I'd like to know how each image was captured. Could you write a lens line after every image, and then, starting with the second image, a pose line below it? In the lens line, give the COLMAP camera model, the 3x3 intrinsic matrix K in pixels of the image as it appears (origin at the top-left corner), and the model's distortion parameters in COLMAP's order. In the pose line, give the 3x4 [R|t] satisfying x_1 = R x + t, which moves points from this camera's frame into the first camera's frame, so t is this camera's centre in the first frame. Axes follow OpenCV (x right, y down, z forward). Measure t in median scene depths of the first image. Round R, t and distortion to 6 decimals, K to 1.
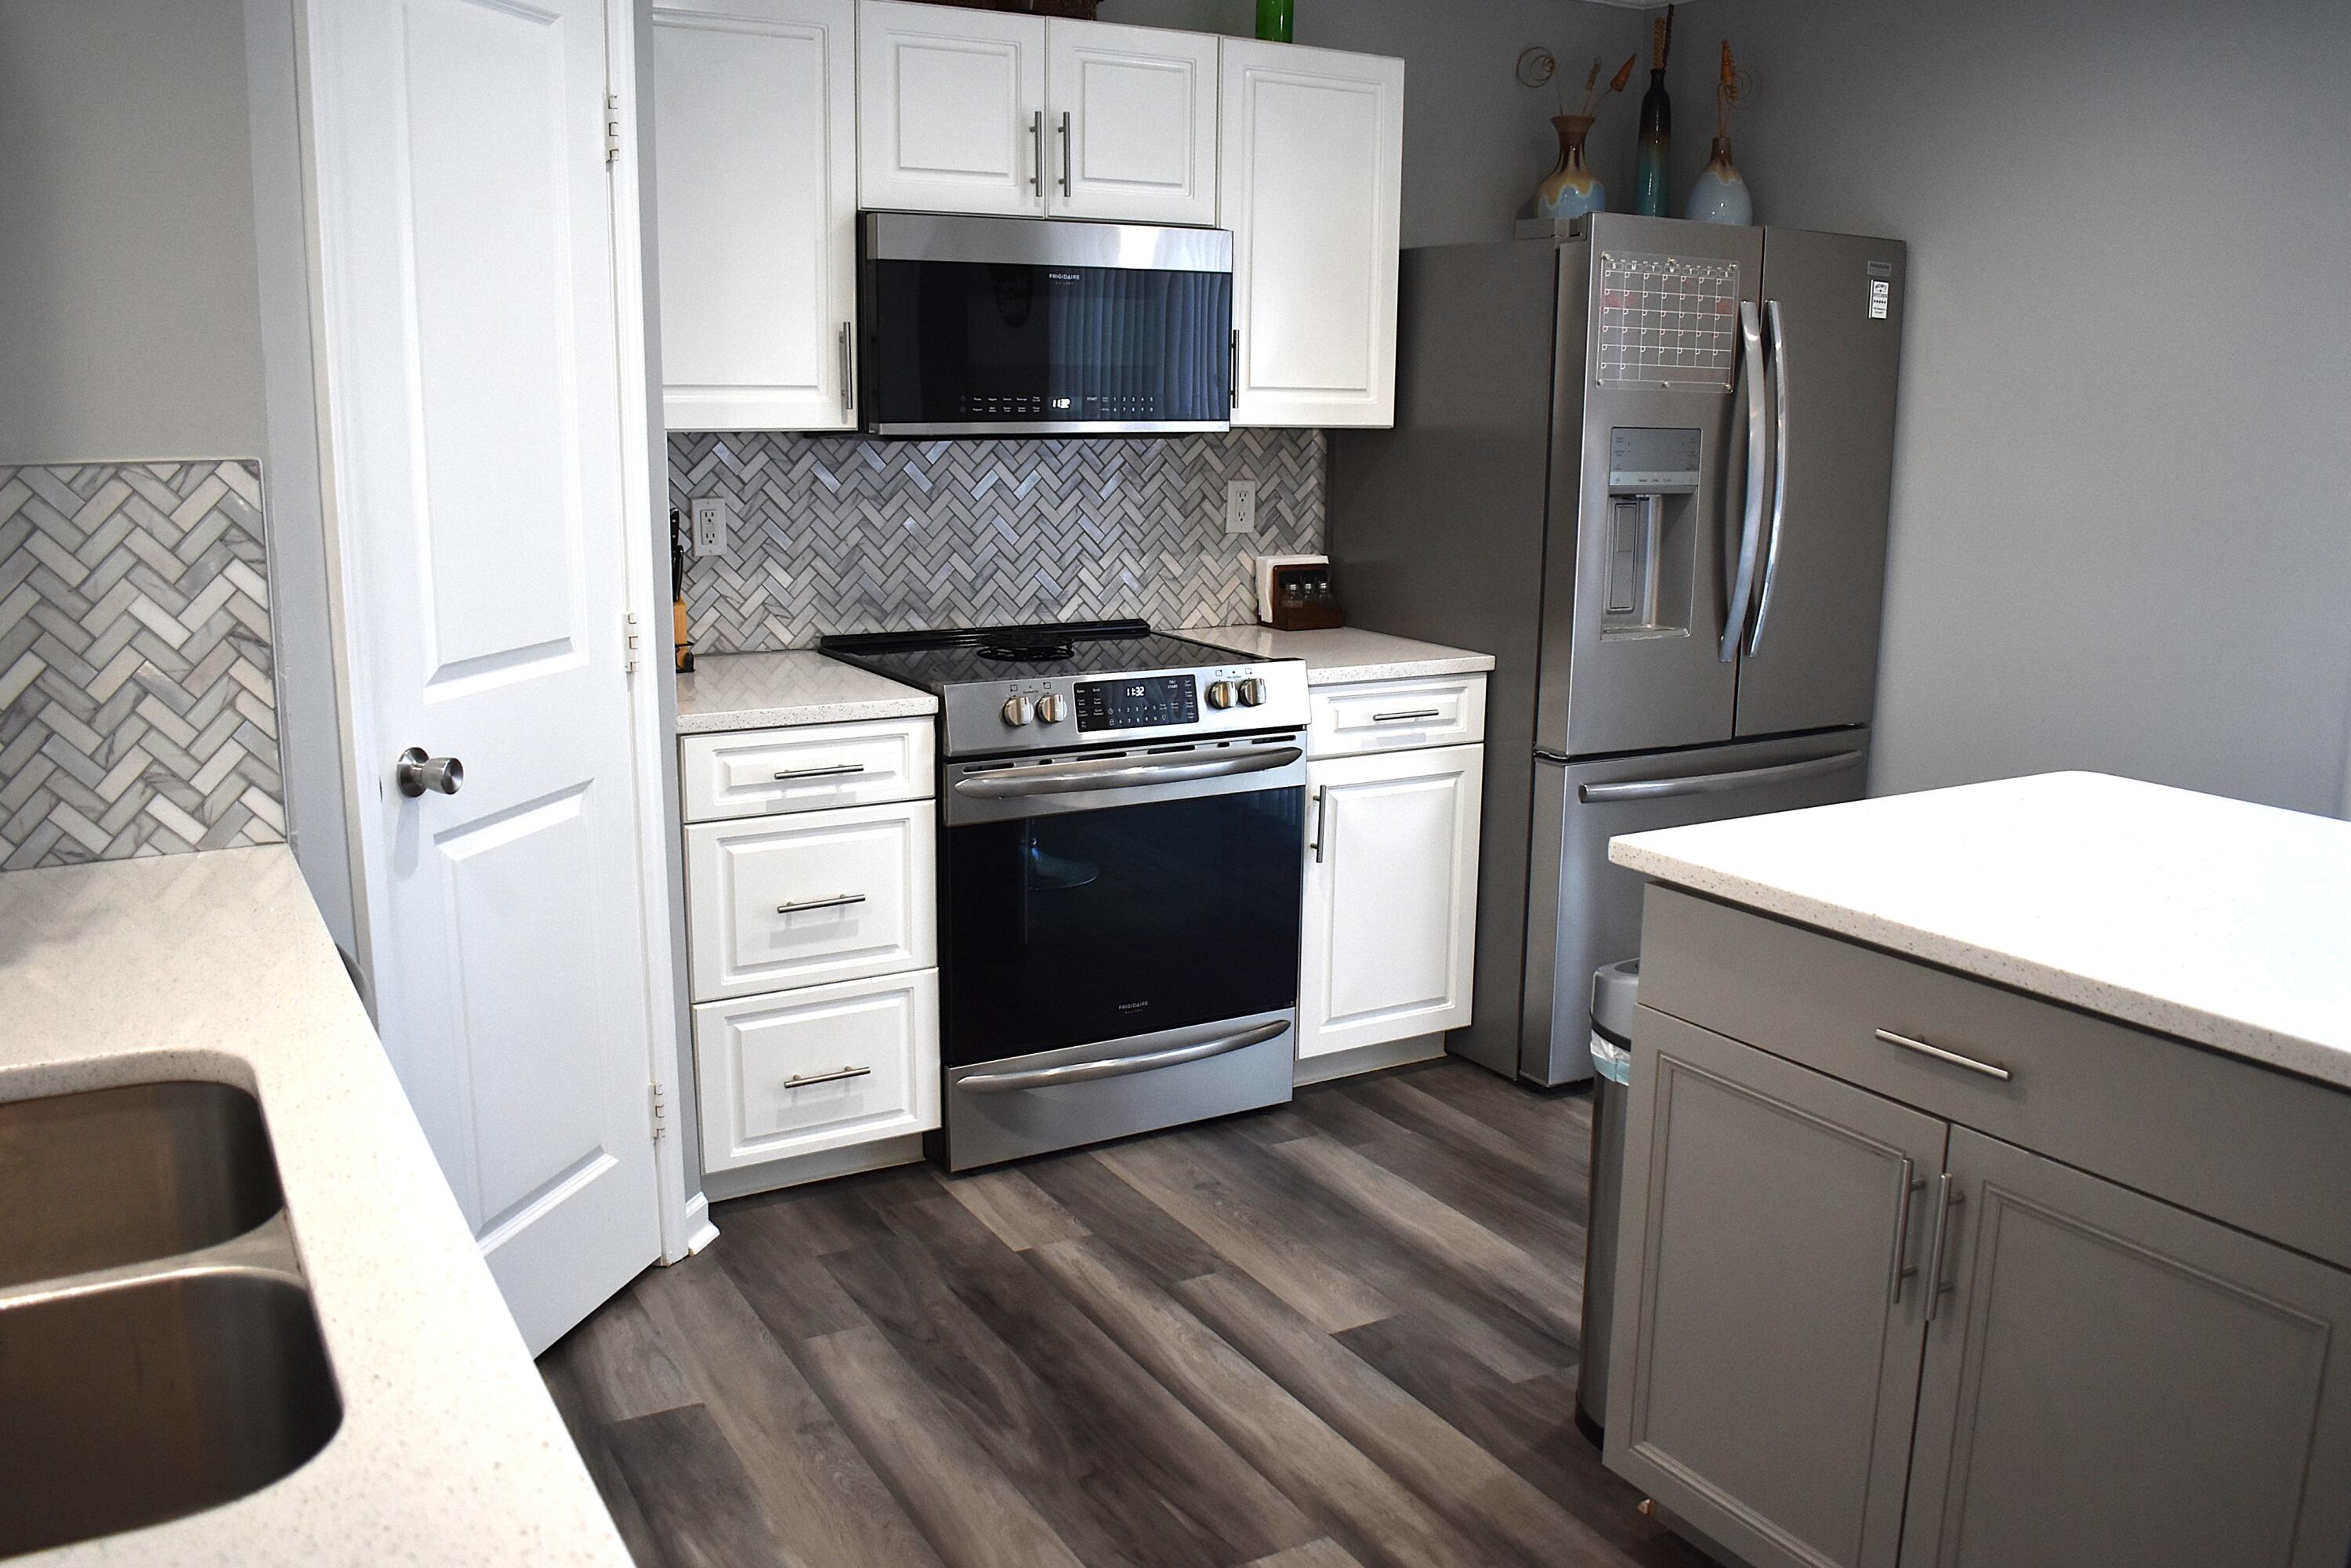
lens RADIAL K [[1929.4, 0, 1173.1], [0, 1929.4, 789.3], [0, 0, 1]] dist [-0.088358, -0.006513]
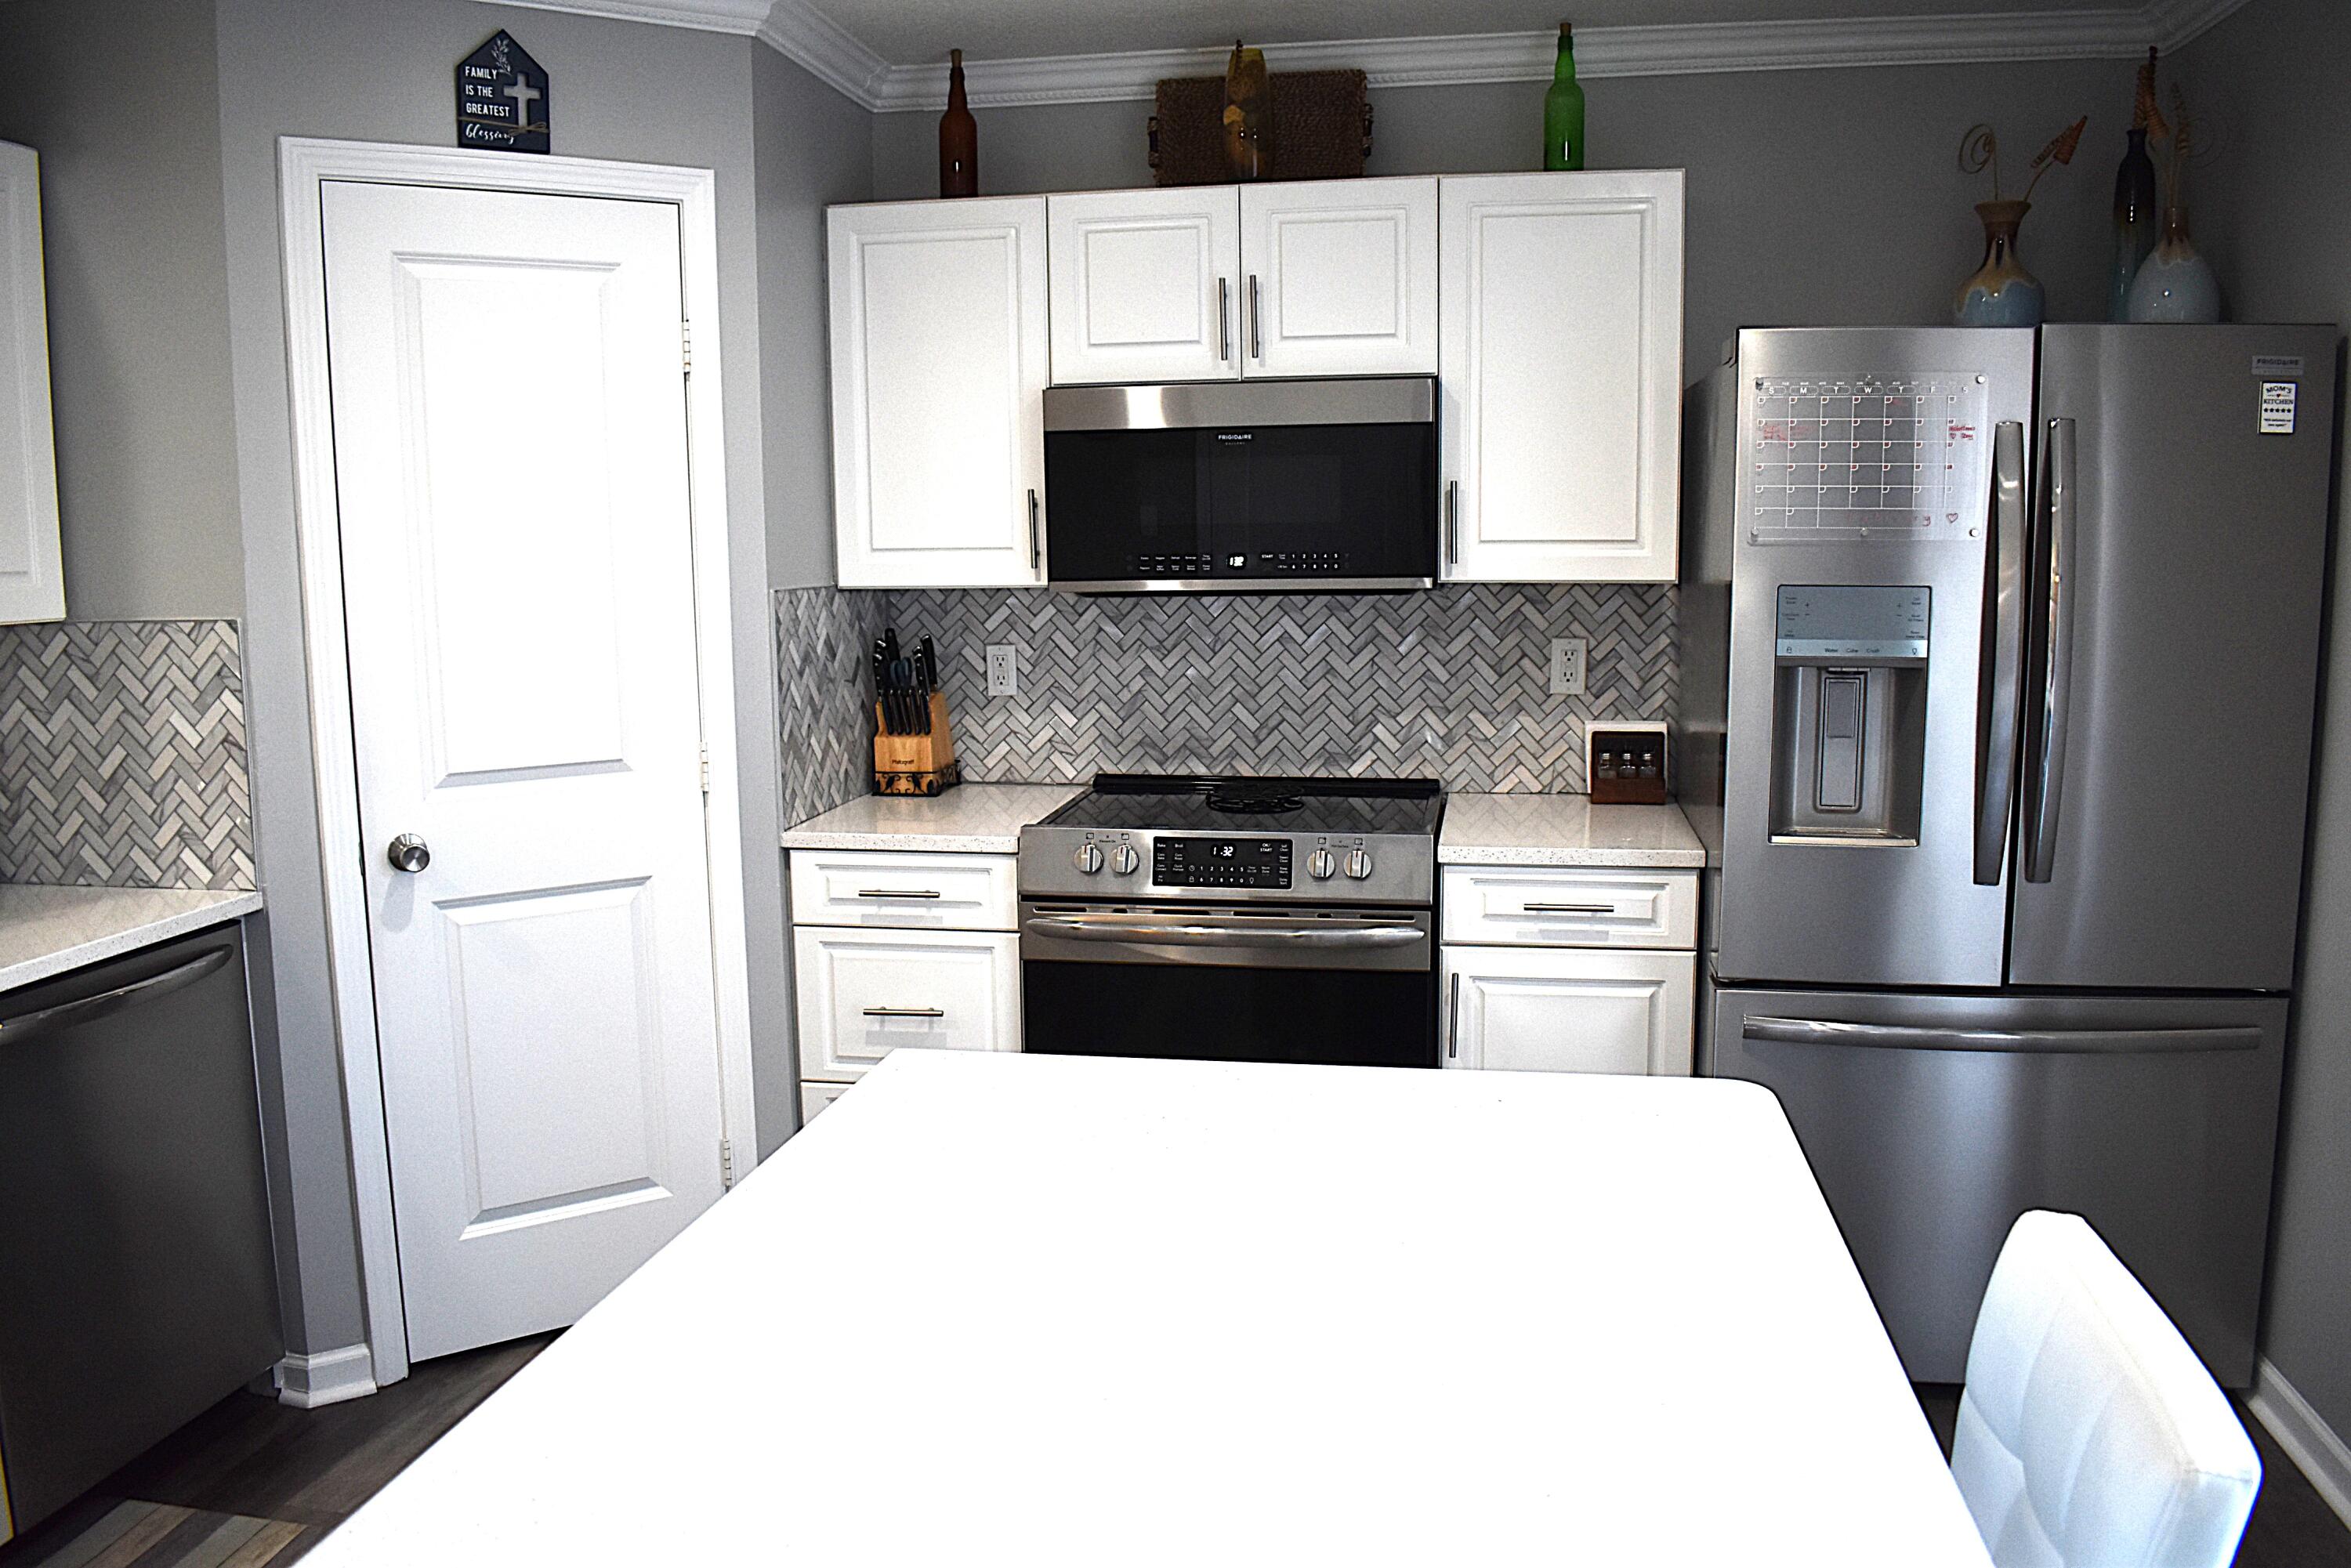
lens RADIAL K [[1832.4, 0, 1171.0], [0, 1832.4, 784.9], [0, 0, 1]] dist [-0.100145, 0.021312]
pose [[0.761568, 0.071541, -0.644125, 0.527230], [-0.111716, 0.993502, -0.021740, -0.057143], [0.638384, 0.088515, 0.764612, 0.244783]]
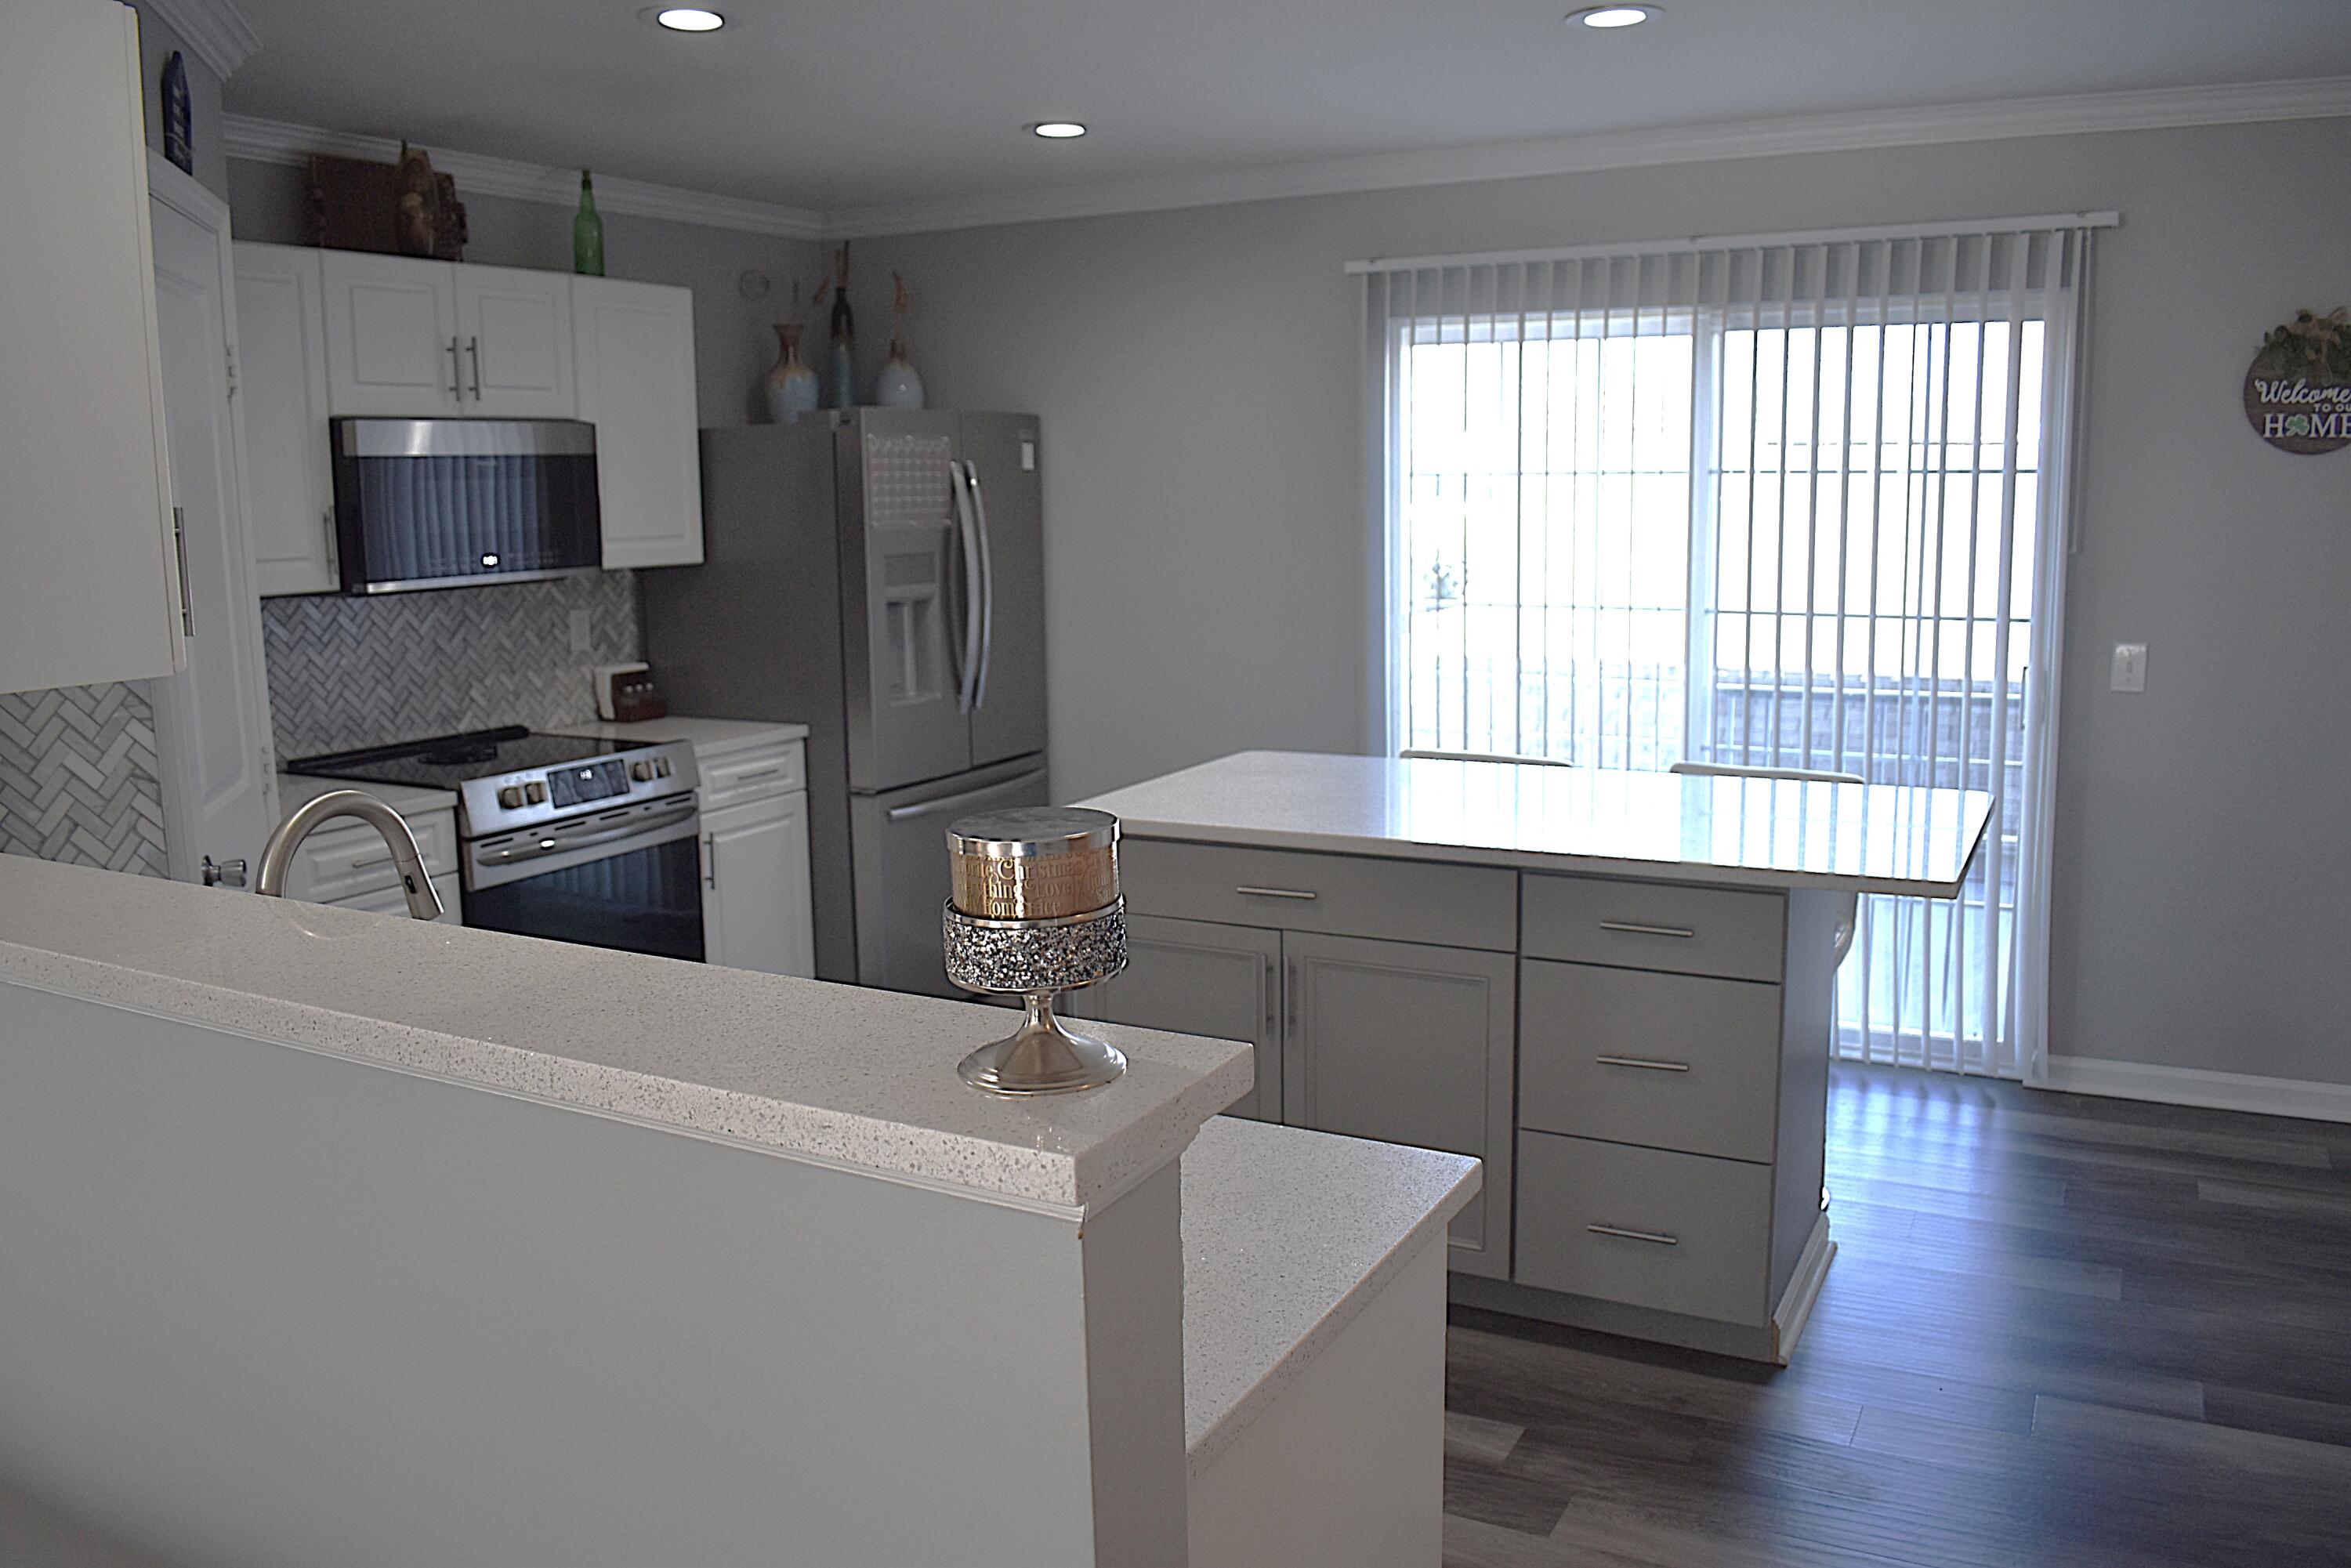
lens RADIAL K [[1832.4, 0, 1172.7], [0, 1832.4, 790.9], [0, 0, 1]] dist [-0.100145, 0.021312]
pose [[0.850662, -0.109121, 0.514263, -0.297966], [0.129551, 0.991565, -0.003896, 0.016143], [-0.509501, 0.069937, 0.857623, -0.252232]]
